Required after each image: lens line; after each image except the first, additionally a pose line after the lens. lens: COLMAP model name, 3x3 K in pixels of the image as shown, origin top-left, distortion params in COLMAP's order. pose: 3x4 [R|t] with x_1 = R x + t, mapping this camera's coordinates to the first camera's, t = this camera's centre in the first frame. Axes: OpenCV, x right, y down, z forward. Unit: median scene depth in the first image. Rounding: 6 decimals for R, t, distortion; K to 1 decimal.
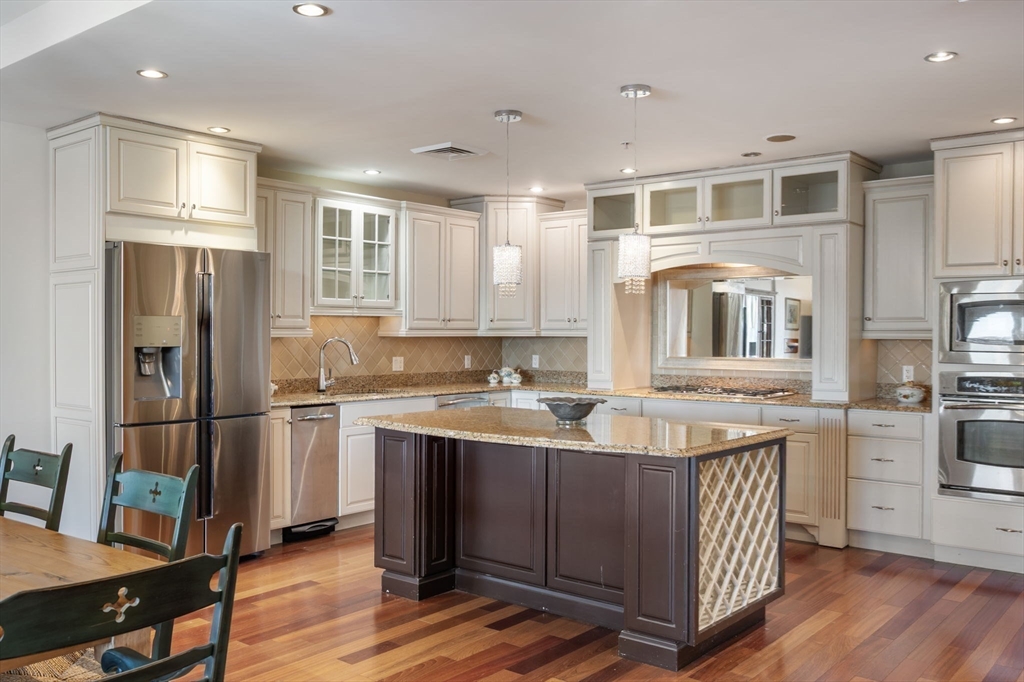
lens RADIAL K [[883.9, 0, 512.0], [0, 883.9, 341.0], [0, 0, 1]] dist [-0.004632, 0.000205]
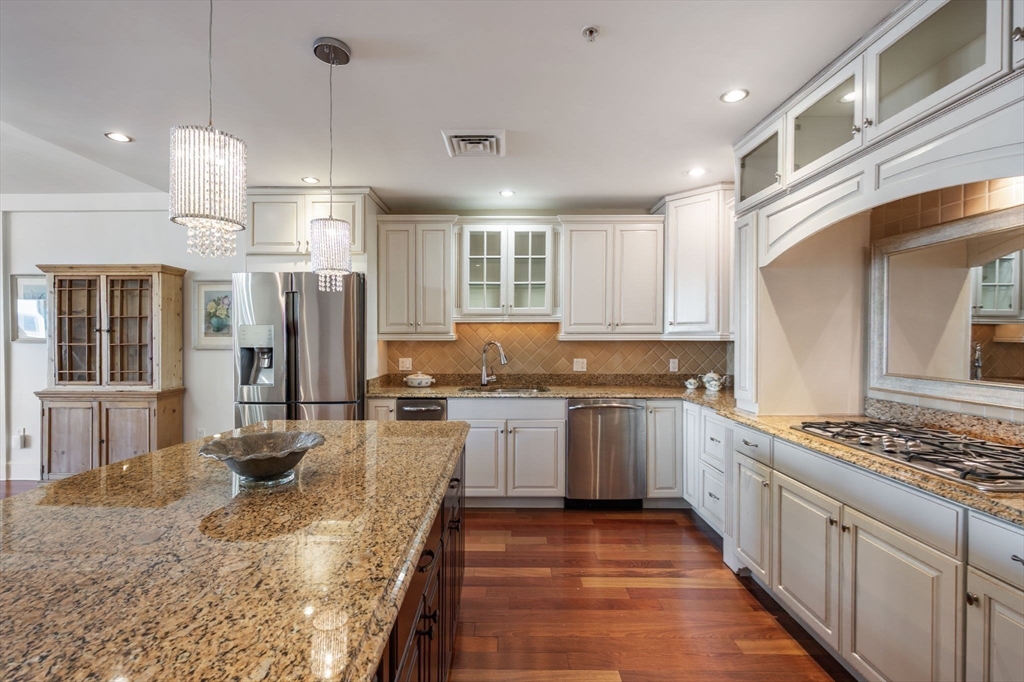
lens RADIAL K [[454.7, 0, 503.0], [0, 454.7, 339.3], [0, 0, 1]] dist [0.001129, 0.000009]
pose [[0.623979, 0.001964, -0.781438, 0.298265], [-0.005888, 0.999980, -0.002189, -0.005035], [0.781419, 0.005967, 0.623979, 0.655523]]
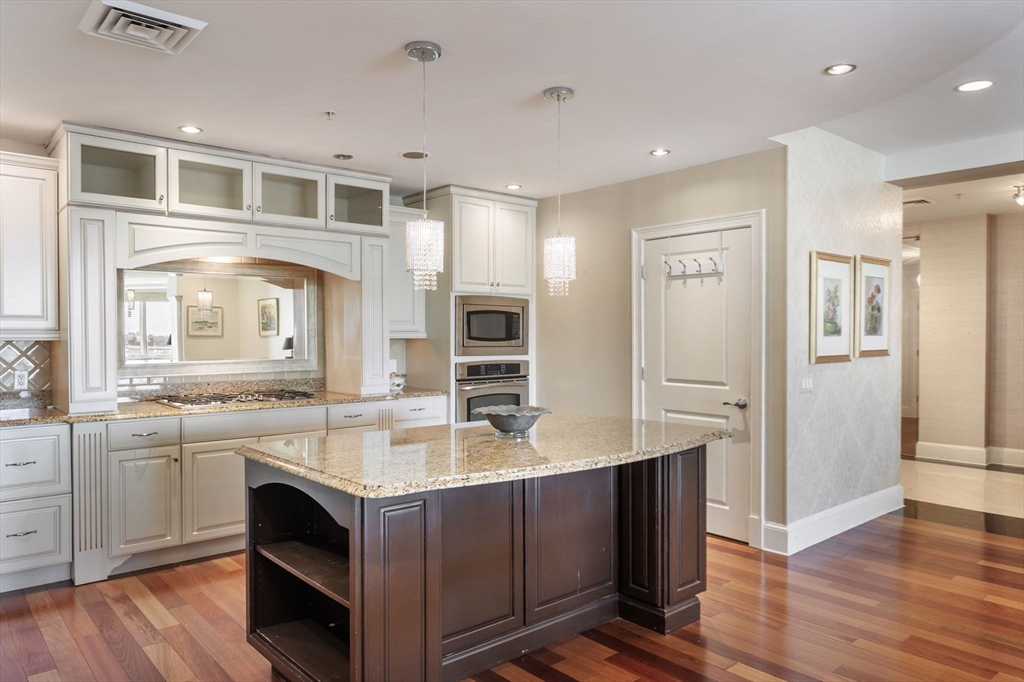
lens RADIAL K [[698.4, 0, 512.0], [0, 698.4, 341.0], [0, 0, 1]] dist [-0.001593, -0.000415]
pose [[0.173113, -0.011712, 0.984832, -0.443049], [0.011688, 0.999883, 0.009837, -0.005889], [-0.984833, 0.009807, 0.173230, 0.619308]]
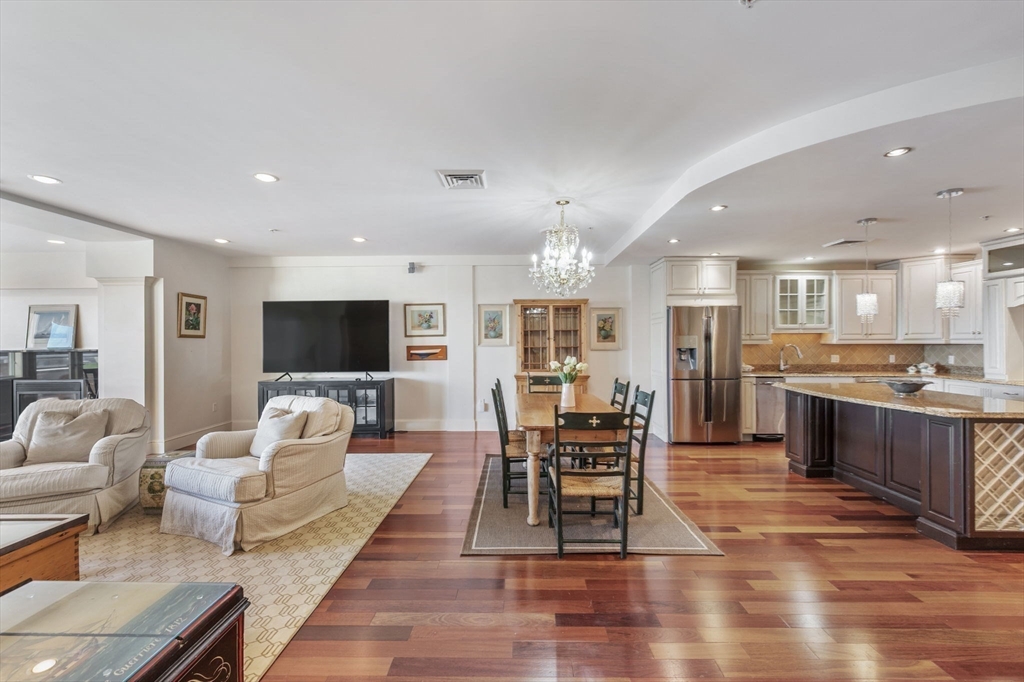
lens RADIAL K [[423.5, 0, 517.1], [0, 423.5, 340.4], [0, 0, 1]] dist [-0.001340, -0.000090]
pose [[0.623010, -0.005910, -0.782192, 0.169399], [-0.003499, 0.999940, -0.010343, -0.000970], [0.782206, 0.009181, 0.622952, -0.071700]]
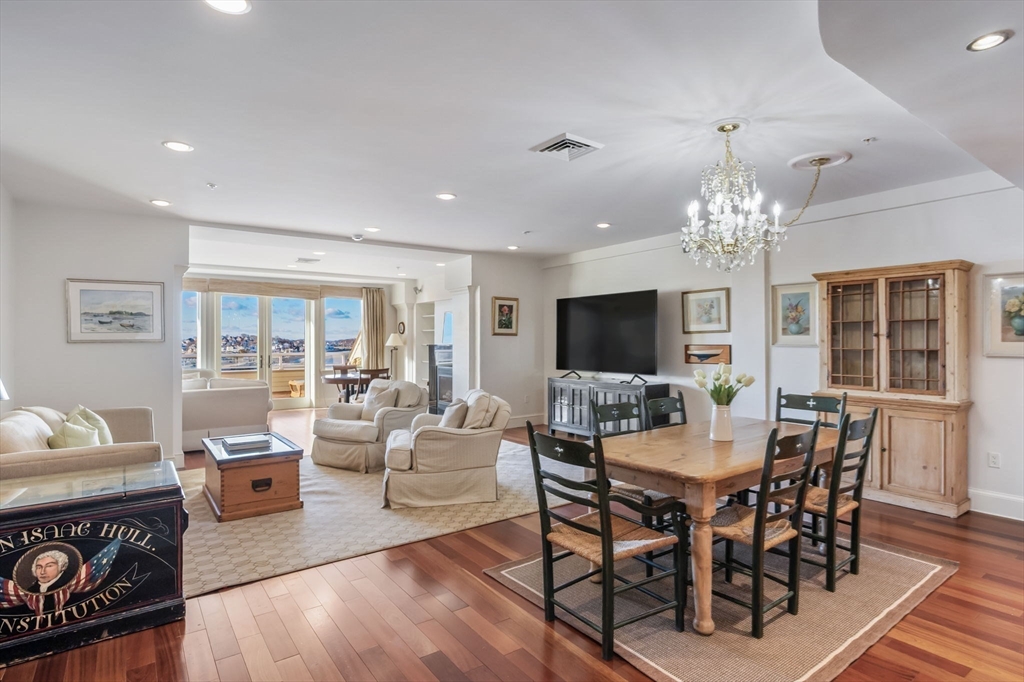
lens RADIAL K [[530.4, 0, 515.9], [0, 530.4, 337.3], [0, 0, 1]] dist [-0.001478, -0.000118]
pose [[-0.251636, -0.005070, -0.967809, 0.271726], [-0.009187, 0.999954, -0.002850, -0.005810], [0.967778, 0.008174, -0.251671, 0.310397]]
